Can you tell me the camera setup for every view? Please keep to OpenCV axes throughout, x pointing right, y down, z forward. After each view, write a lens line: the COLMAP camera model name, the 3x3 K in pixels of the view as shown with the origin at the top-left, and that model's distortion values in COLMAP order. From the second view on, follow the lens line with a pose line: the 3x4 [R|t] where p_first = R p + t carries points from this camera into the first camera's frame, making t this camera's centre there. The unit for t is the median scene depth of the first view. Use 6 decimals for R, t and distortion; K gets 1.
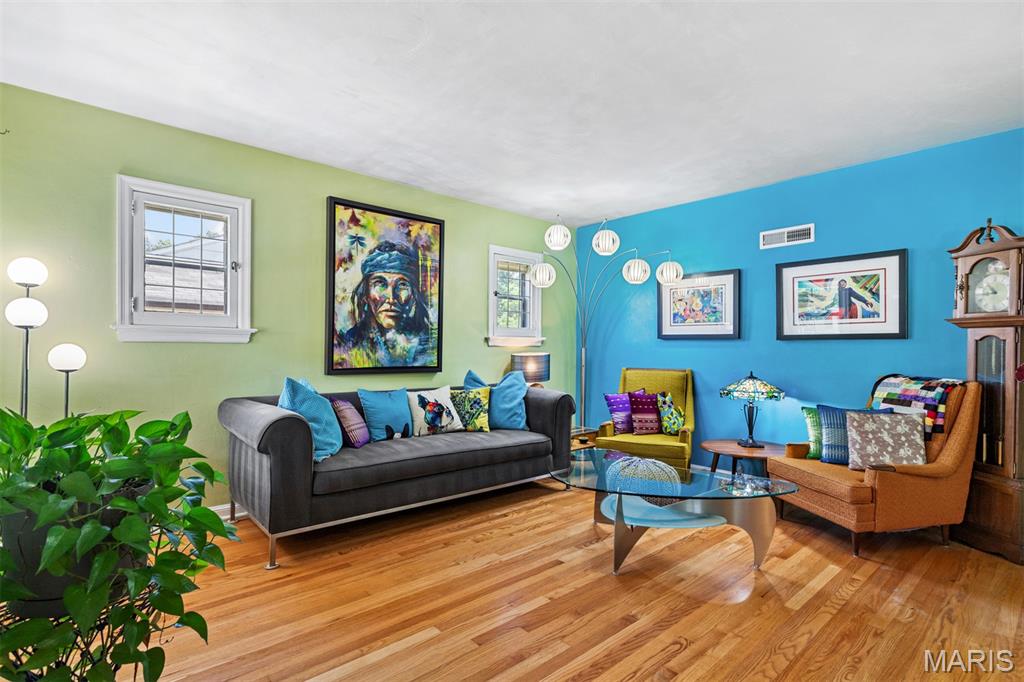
lens RADIAL K [[495.9, 0, 491.5], [0, 495.9, 346.4], [0, 0, 1]] dist [-0.007456, 0.006333]
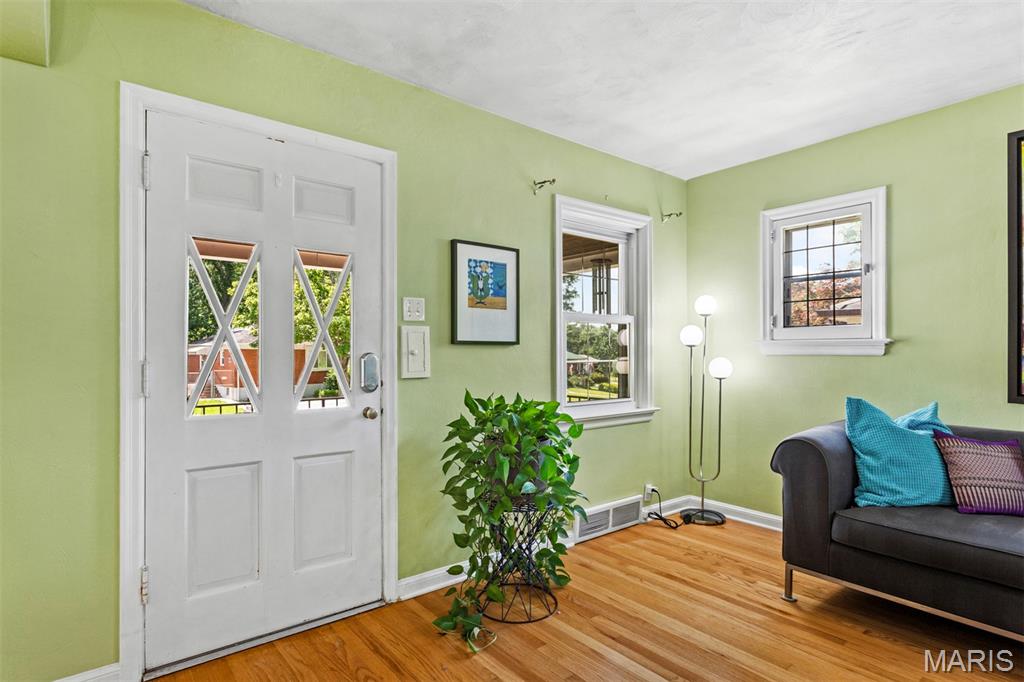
lens RADIAL K [[528.4, 0, 503.6], [0, 528.4, 351.5], [0, 0, 1]] dist [0.006028, 0.000929]
pose [[-0.038511, -0.012077, -0.999185, 0.385611], [0.005451, 0.999910, -0.012296, -0.004568], [0.999243, -0.005920, -0.038442, 0.346635]]
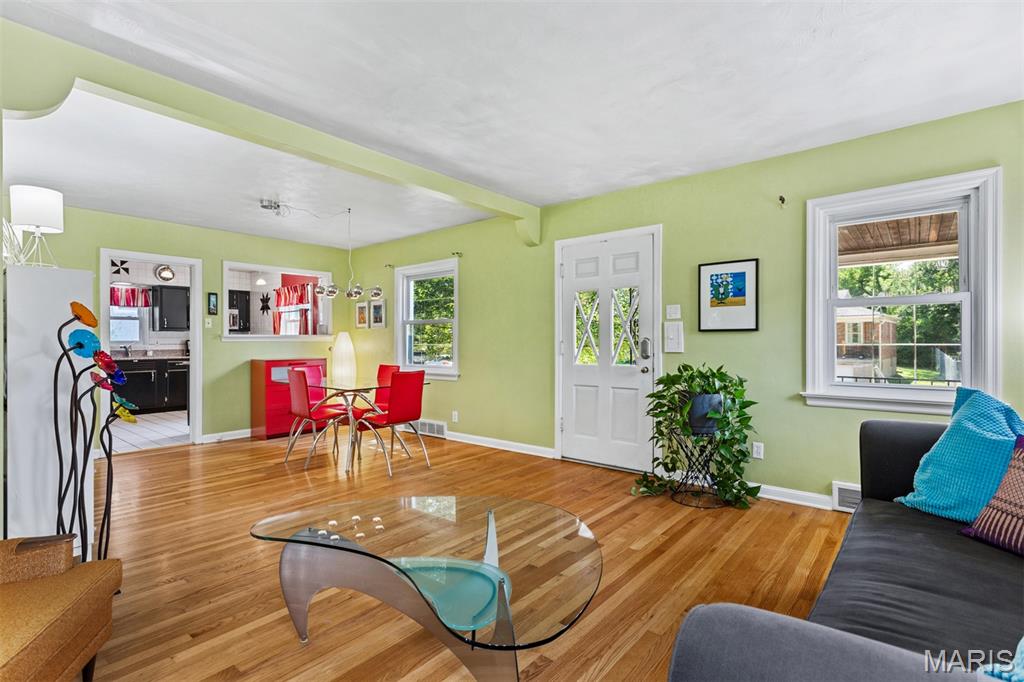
lens RADIAL K [[495.9, 0, 516.1], [0, 495.9, 340.5], [0, 0, 1]] dist [-0.007456, 0.006333]
pose [[-0.985062, -0.006857, -0.172065, 0.229705], [-0.005623, 0.999955, -0.007655, 0.004956], [0.172109, -0.006573, -0.985056, 1.233405]]
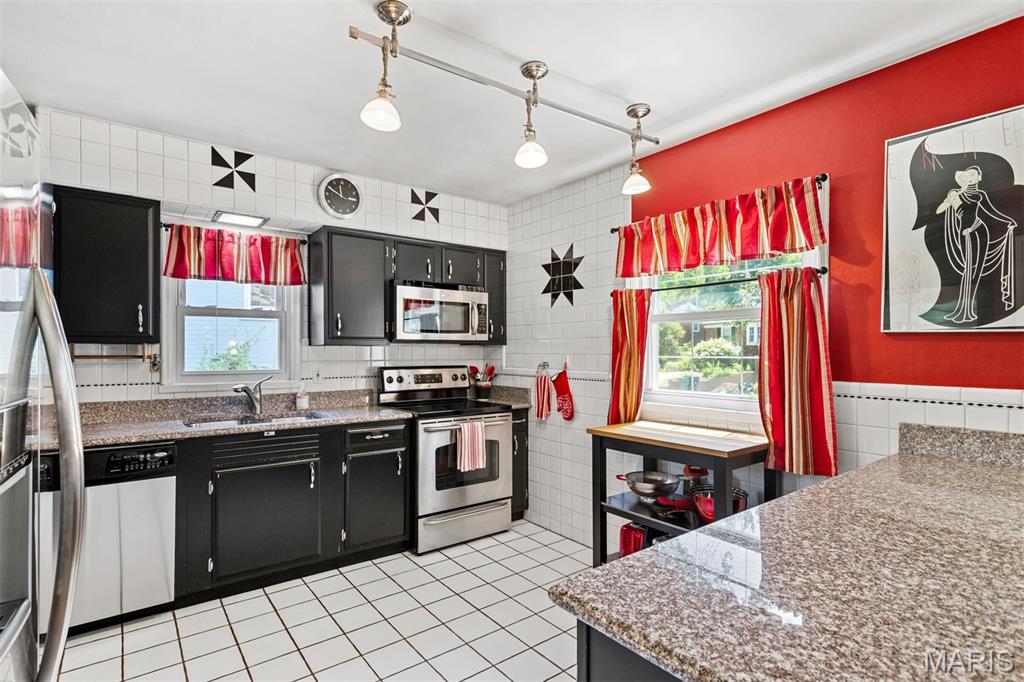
lens RADIAL K [[495.9, 0, 503.9], [0, 495.9, 349.7], [0, 0, 1]] dist [-0.007456, 0.006333]
pose [[-0.998410, -0.010523, 0.055387, 1.060534], [-0.010754, 0.999935, -0.003887, -0.038833], [-0.055342, -0.004476, -0.998457, -0.375552]]
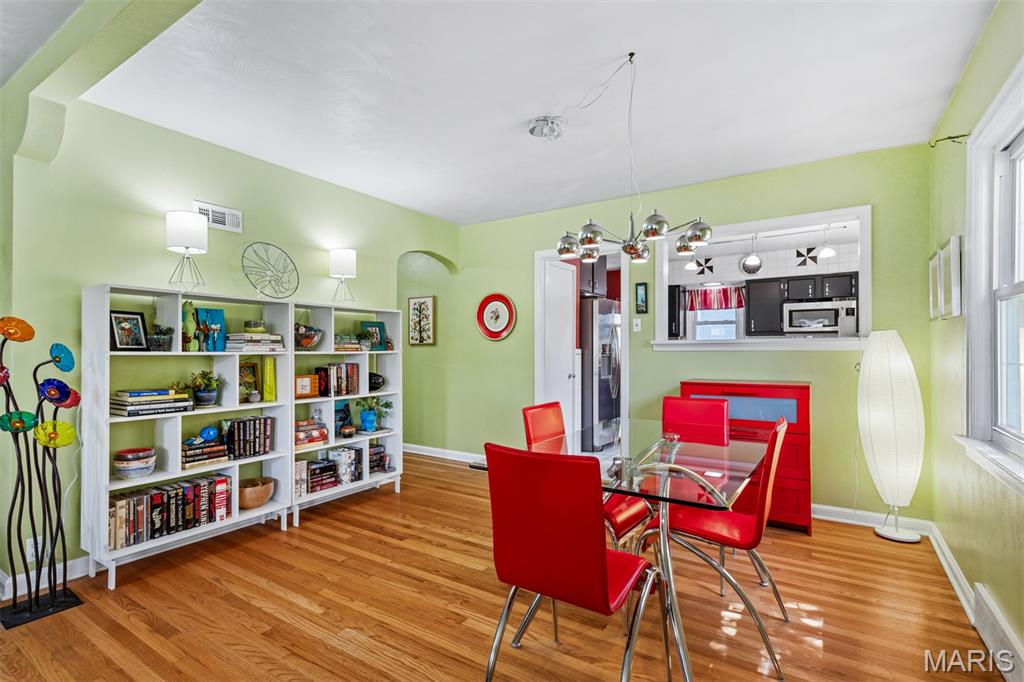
lens RADIAL K [[495.9, 0, 495.8], [0, 495.9, 354.3], [0, 0, 1]] dist [-0.007456, 0.006333]
pose [[-0.275790, -0.019172, 0.961027, -0.075454], [-0.002731, 0.999813, 0.019162, -0.010918], [-0.961214, 0.002660, -0.275790, 0.178007]]
